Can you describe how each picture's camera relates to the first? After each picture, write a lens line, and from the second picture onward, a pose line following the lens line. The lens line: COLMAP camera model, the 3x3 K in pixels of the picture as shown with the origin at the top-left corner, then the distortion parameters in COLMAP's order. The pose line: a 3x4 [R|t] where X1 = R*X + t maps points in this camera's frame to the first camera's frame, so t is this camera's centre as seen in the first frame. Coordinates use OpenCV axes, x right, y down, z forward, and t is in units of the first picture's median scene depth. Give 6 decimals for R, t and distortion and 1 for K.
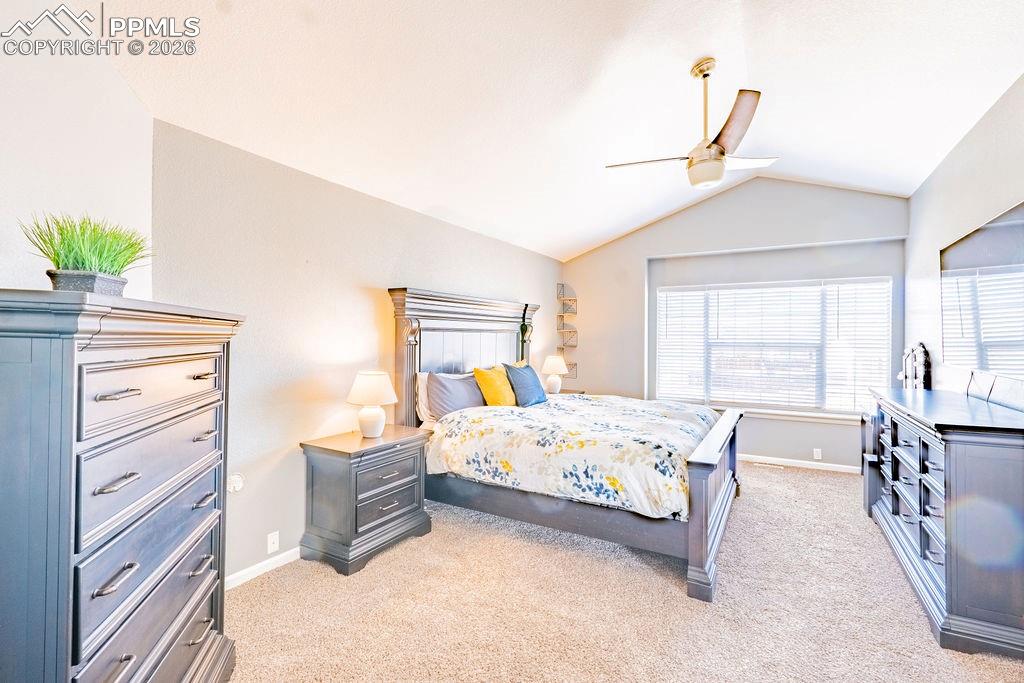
lens RADIAL K [[465.4, 0, 515.5], [0, 465.4, 339.4], [0, 0, 1]] dist [-0.009538, 0.000524]
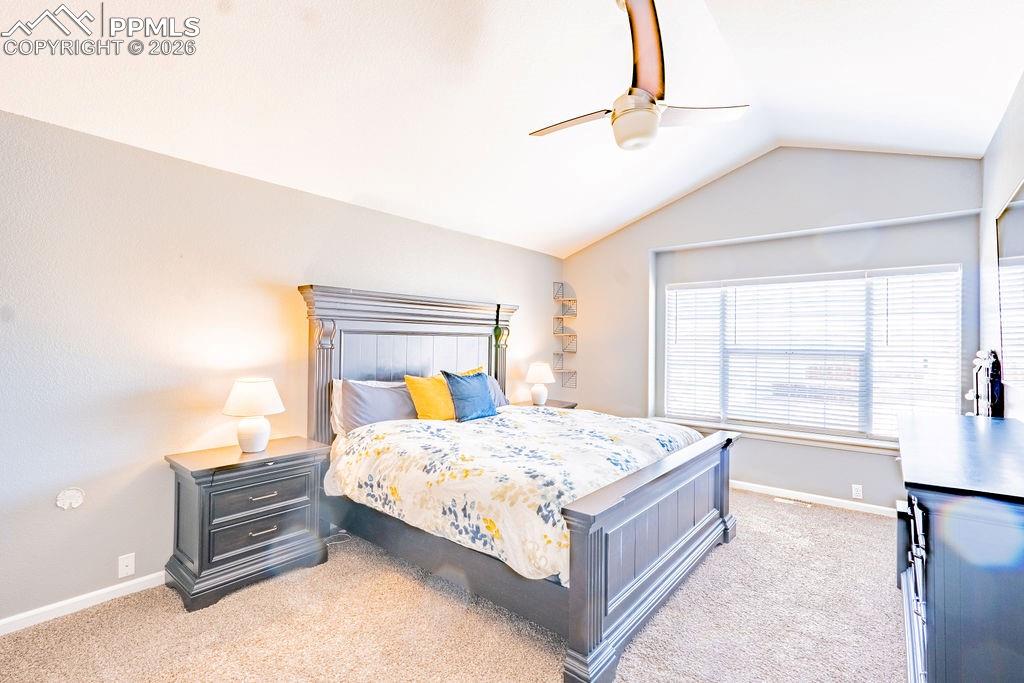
lens RADIAL K [[465.4, 0, 515.5], [0, 465.4, 339.4], [0, 0, 1]] dist [-0.009538, 0.000524]
pose [[0.986399, 0.003718, -0.164328, 0.283792], [-0.005677, 0.999918, -0.011456, 0.002000], [0.164272, 0.012233, 0.986339, 0.174057]]
